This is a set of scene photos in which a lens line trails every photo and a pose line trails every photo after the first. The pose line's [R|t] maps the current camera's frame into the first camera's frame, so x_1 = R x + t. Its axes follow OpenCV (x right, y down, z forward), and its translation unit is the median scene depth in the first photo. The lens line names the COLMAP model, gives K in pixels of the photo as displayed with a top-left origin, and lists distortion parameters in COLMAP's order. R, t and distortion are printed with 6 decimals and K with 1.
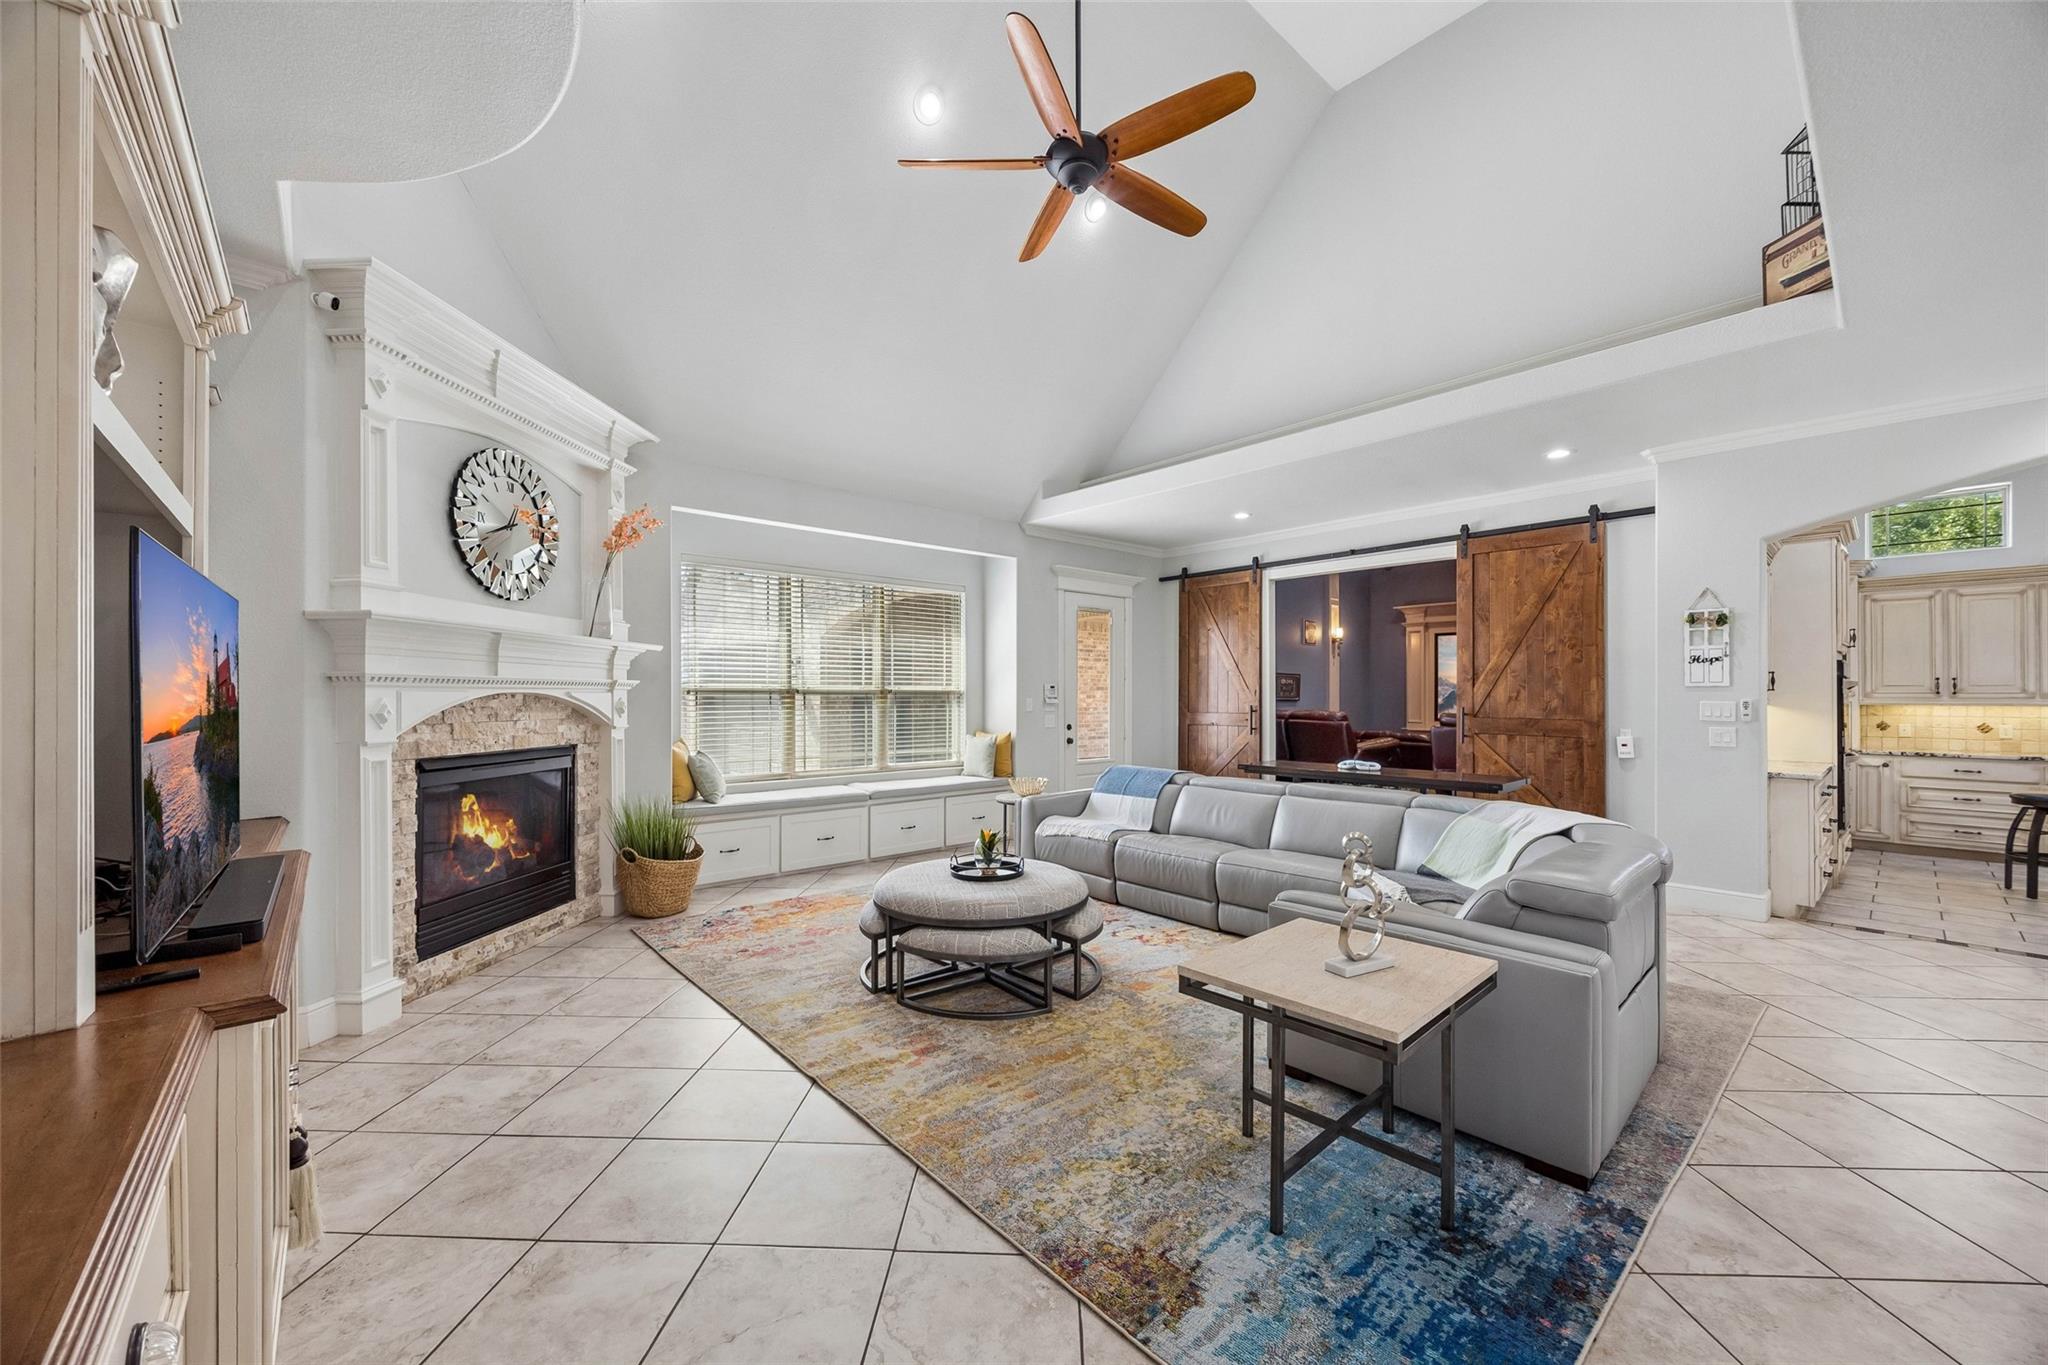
lens RADIAL K [[780.6, 0, 1012.7], [0, 780.6, 688.4], [0, 0, 1]] dist [-0.003988, -0.000047]
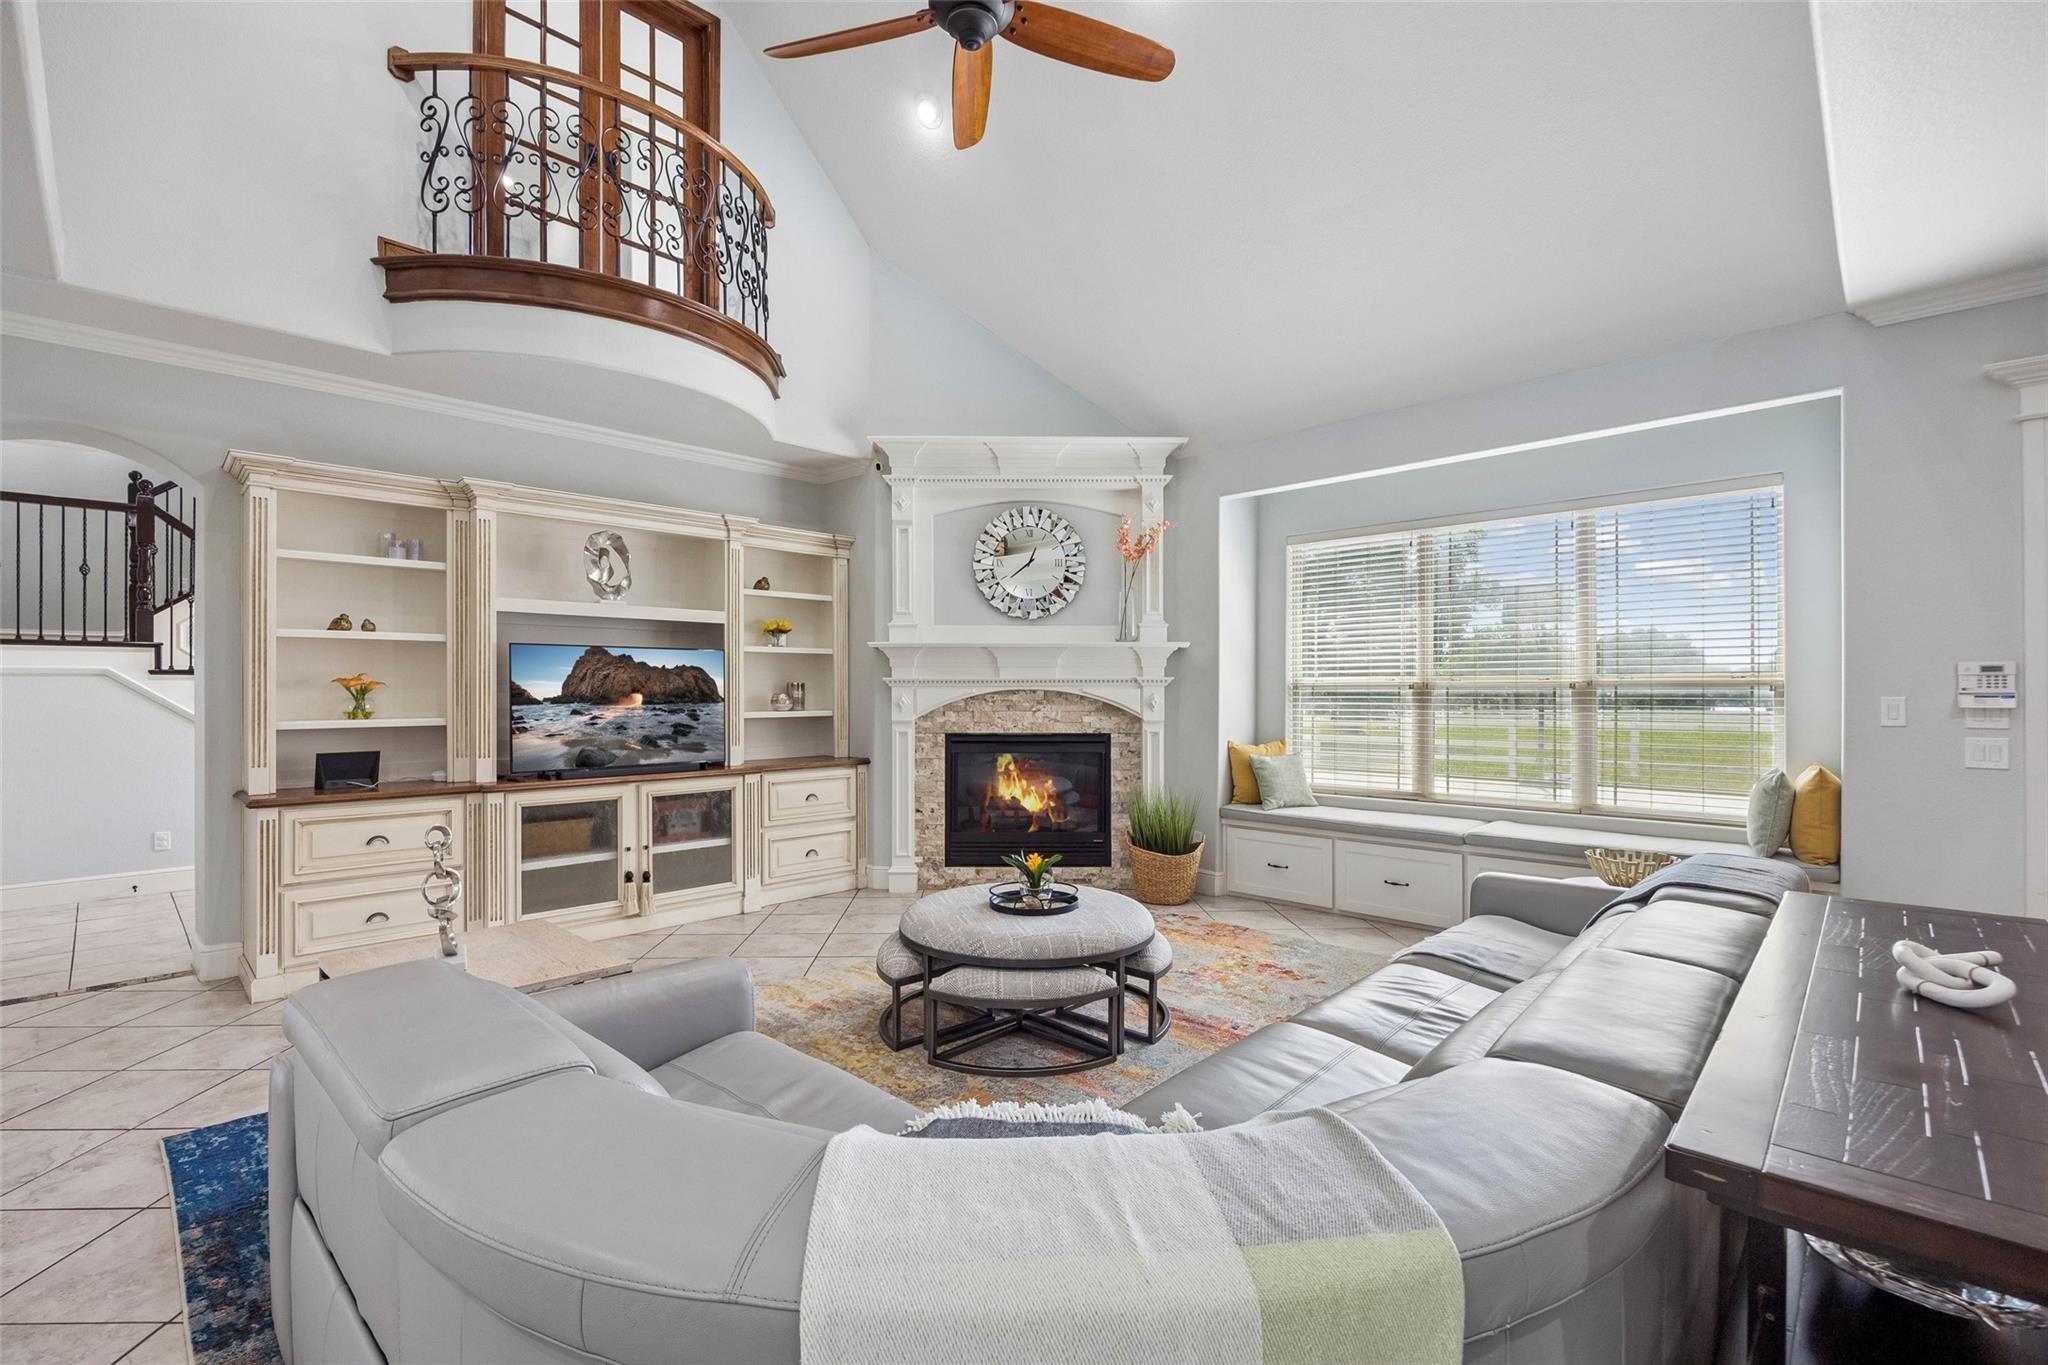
lens RADIAL K [[897.3, 0, 1025.6], [0, 897.3, 689.4], [0, 0, 1]] dist [-0.018579, 0.000496]
pose [[0.086138, -0.003775, -0.996276, 0.846901], [0.010424, 0.999941, -0.002888, 0.009317], [0.996229, -0.010137, 0.086172, 0.844629]]
